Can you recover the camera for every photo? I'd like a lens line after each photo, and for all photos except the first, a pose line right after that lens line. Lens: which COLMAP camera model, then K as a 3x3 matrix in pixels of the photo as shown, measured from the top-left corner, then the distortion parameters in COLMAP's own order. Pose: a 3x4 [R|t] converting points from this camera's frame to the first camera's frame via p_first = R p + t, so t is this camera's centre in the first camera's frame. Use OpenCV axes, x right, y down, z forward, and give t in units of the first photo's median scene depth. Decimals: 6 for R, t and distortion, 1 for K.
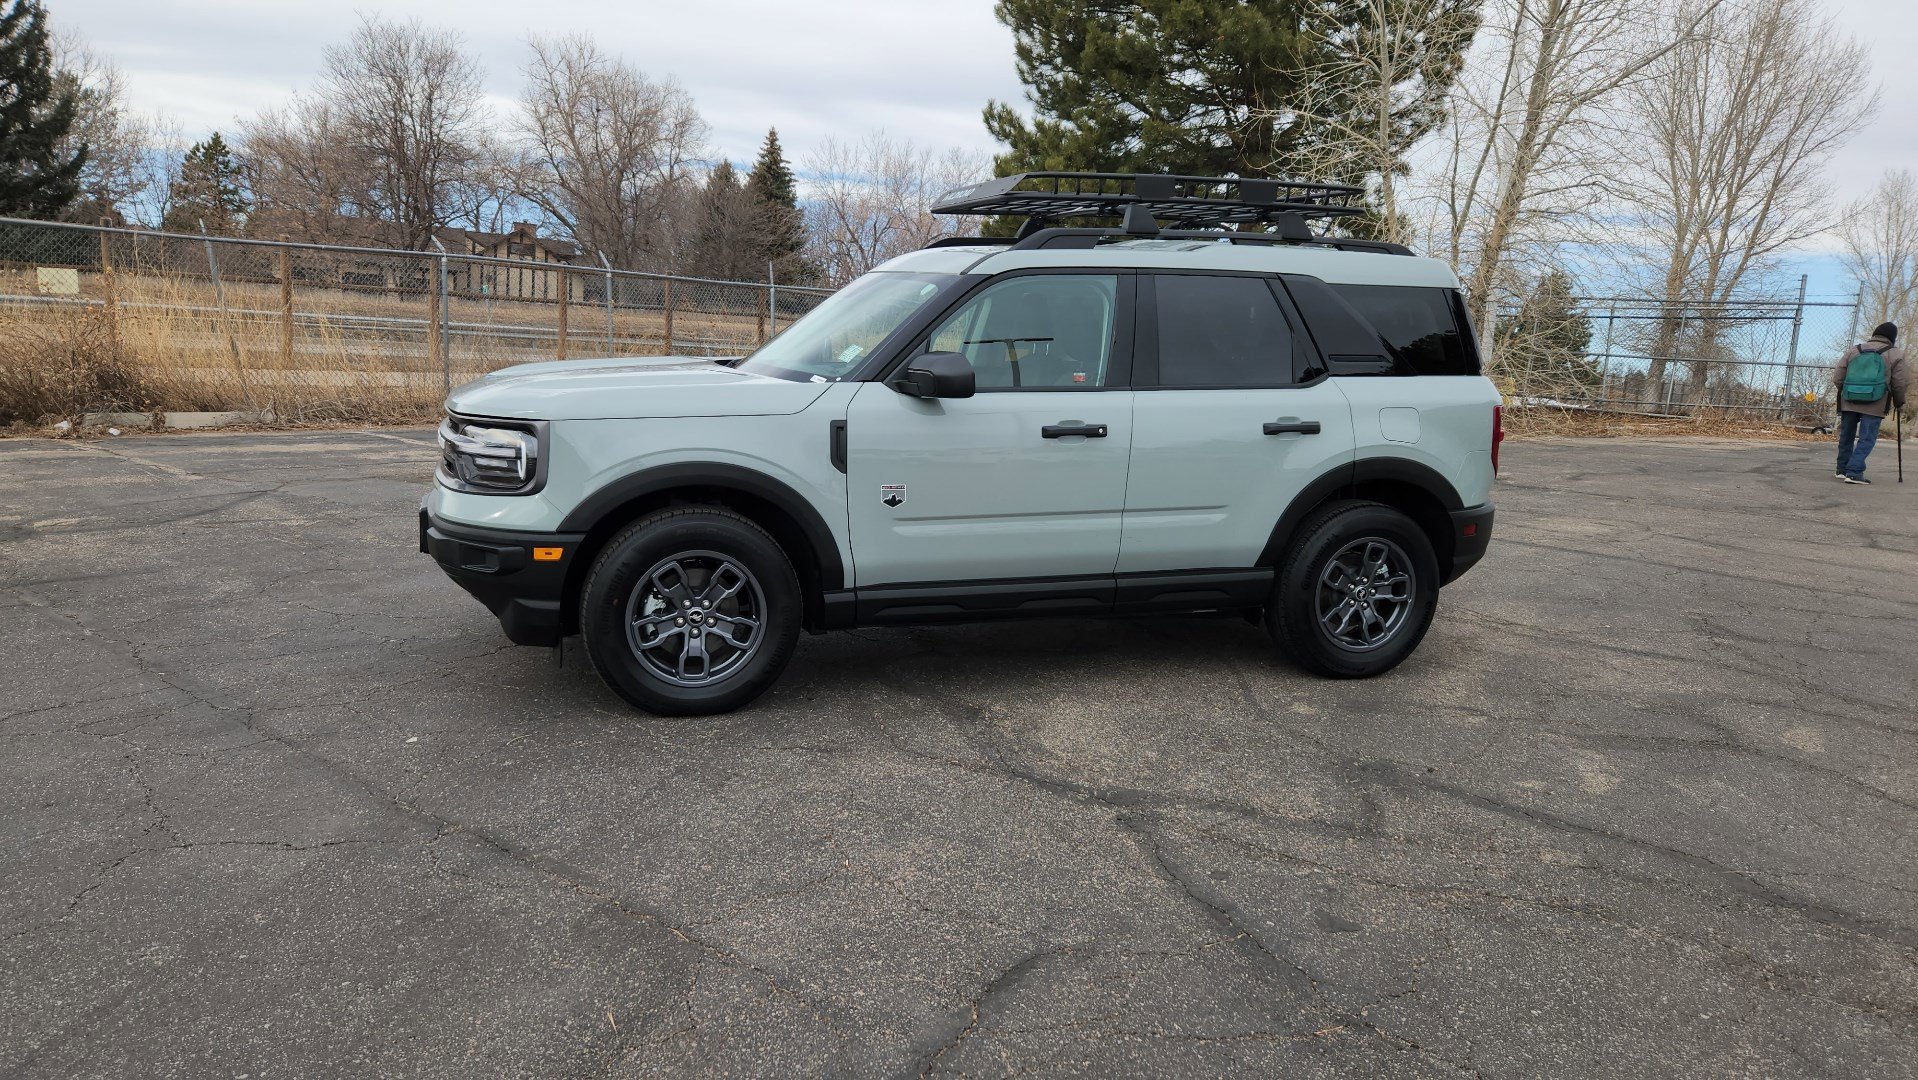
lens RADIAL K [[1291.0, 0, 949.3], [0, 1291.0, 549.1], [0, 0, 1]] dist [0.067593, -0.053646]
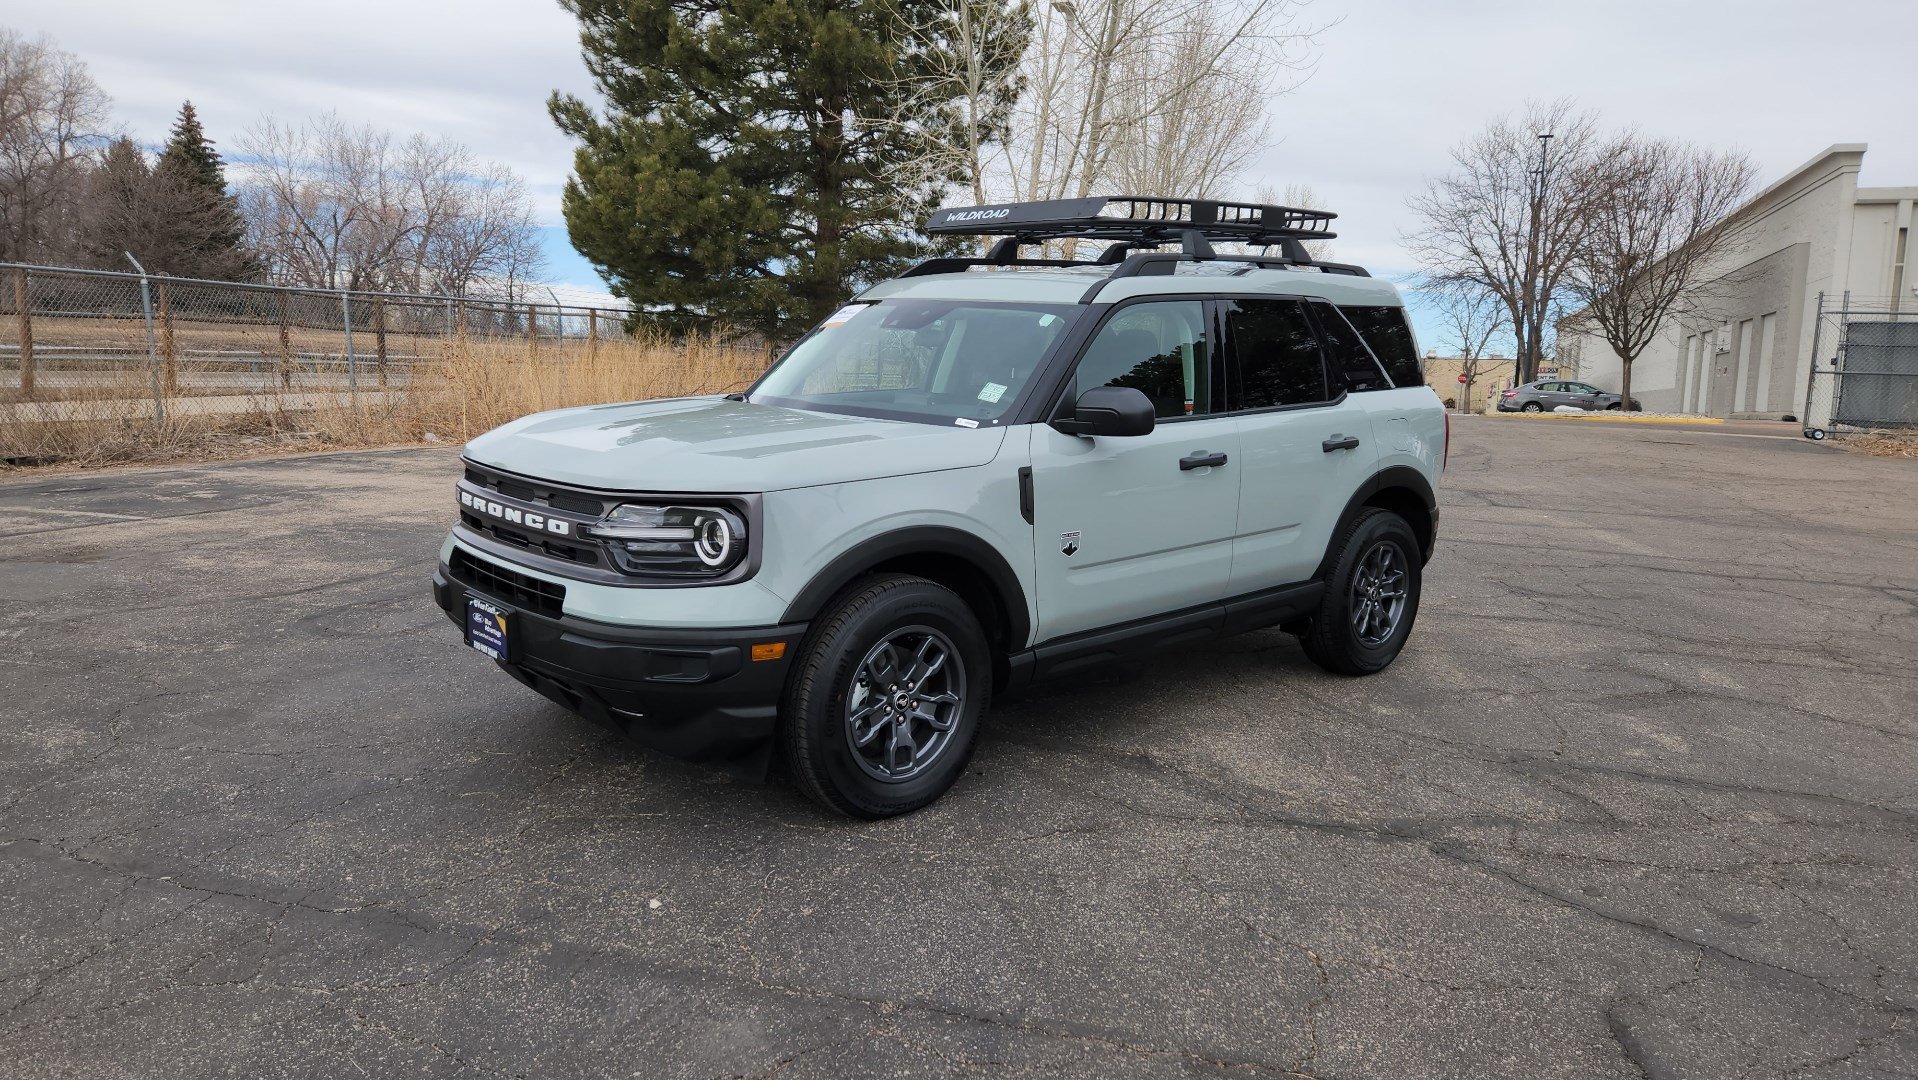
lens RADIAL K [[1284.5, 0, 959.0], [0, 1284.5, 540.0], [0, 0, 1]] dist [0.066652, -0.050406]
pose [[0.919696, -0.085201, 0.383276, -0.369370], [0.086241, 0.996169, 0.014504, -0.050215], [-0.383043, 0.019715, 0.923520, 0.135849]]
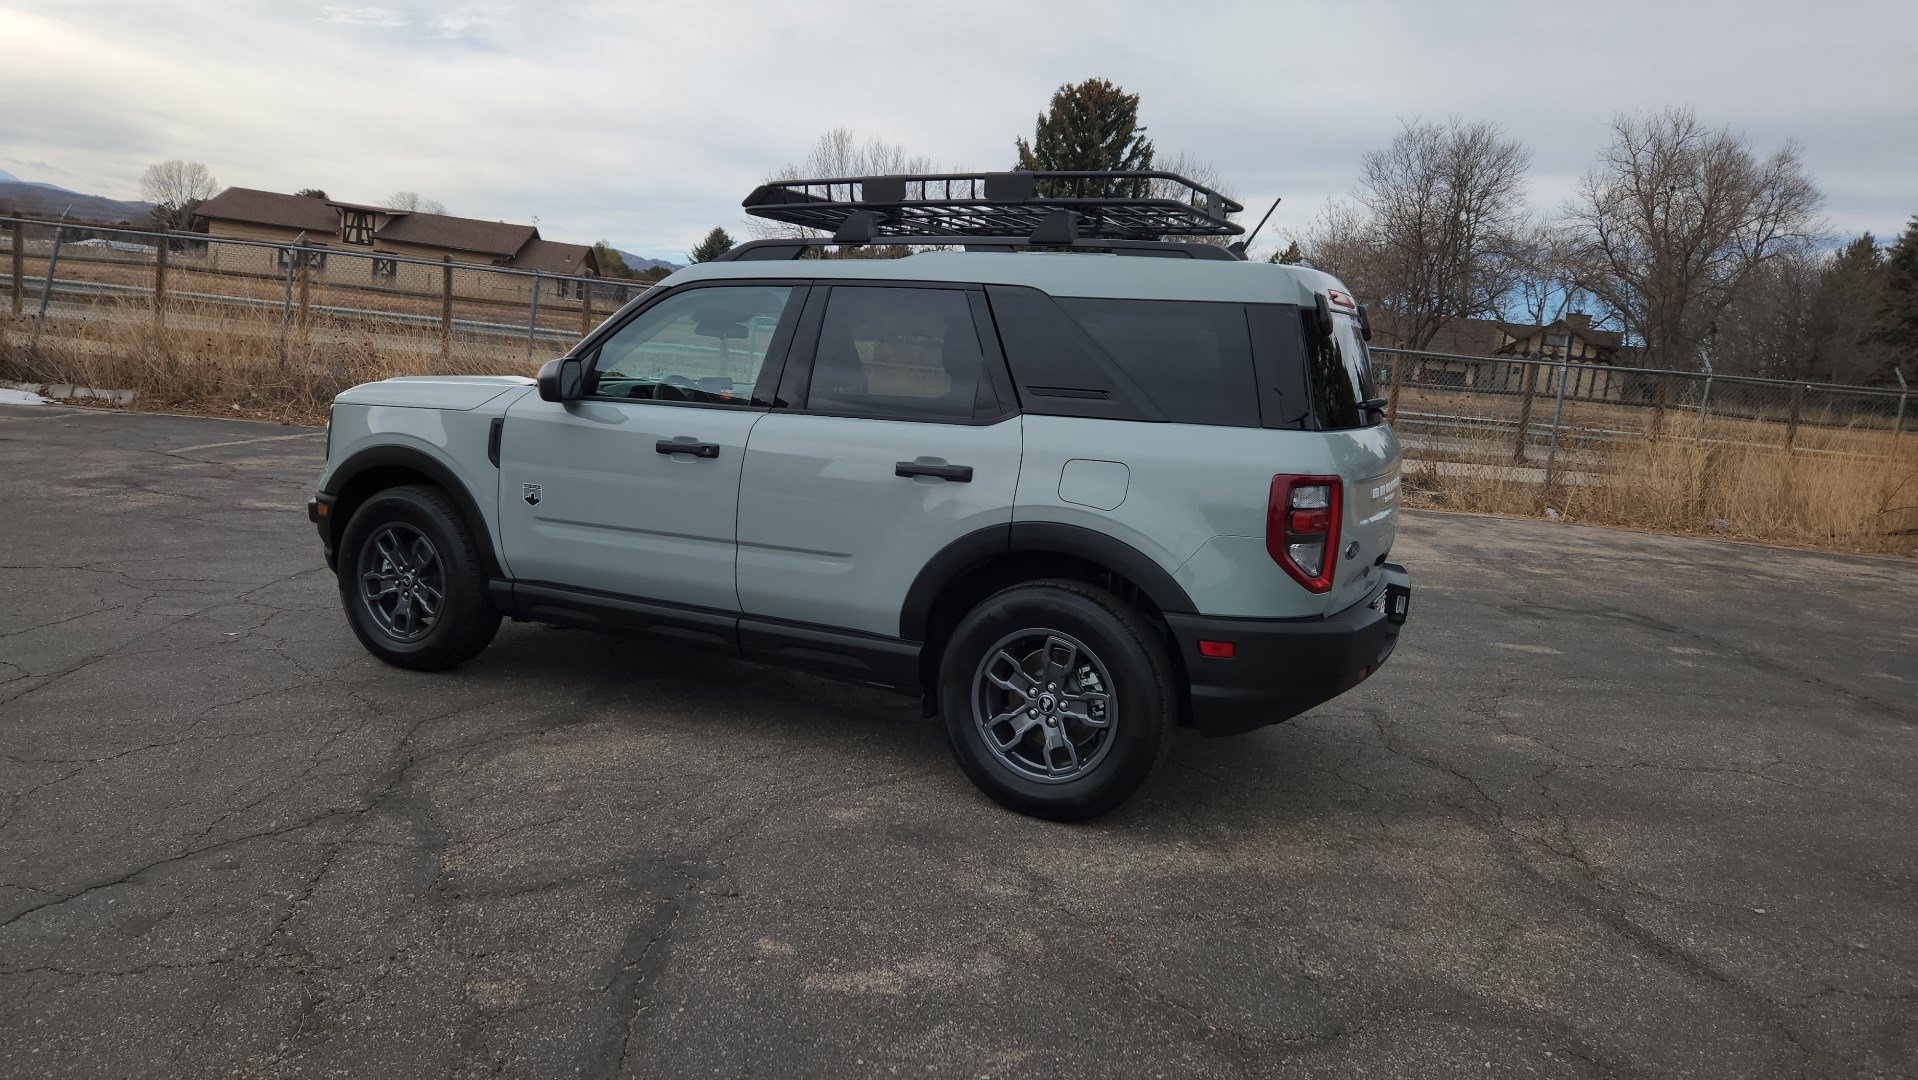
lens RADIAL K [[1303.7, 0, 938.7], [0, 1303.7, 536.2], [0, 0, 1]] dist [0.076076, -0.059971]
pose [[0.694293, 0.106299, -0.711799, 0.736726], [-0.164975, 0.986203, -0.013640, -0.037391], [0.700529, 0.126900, 0.702251, 0.382042]]
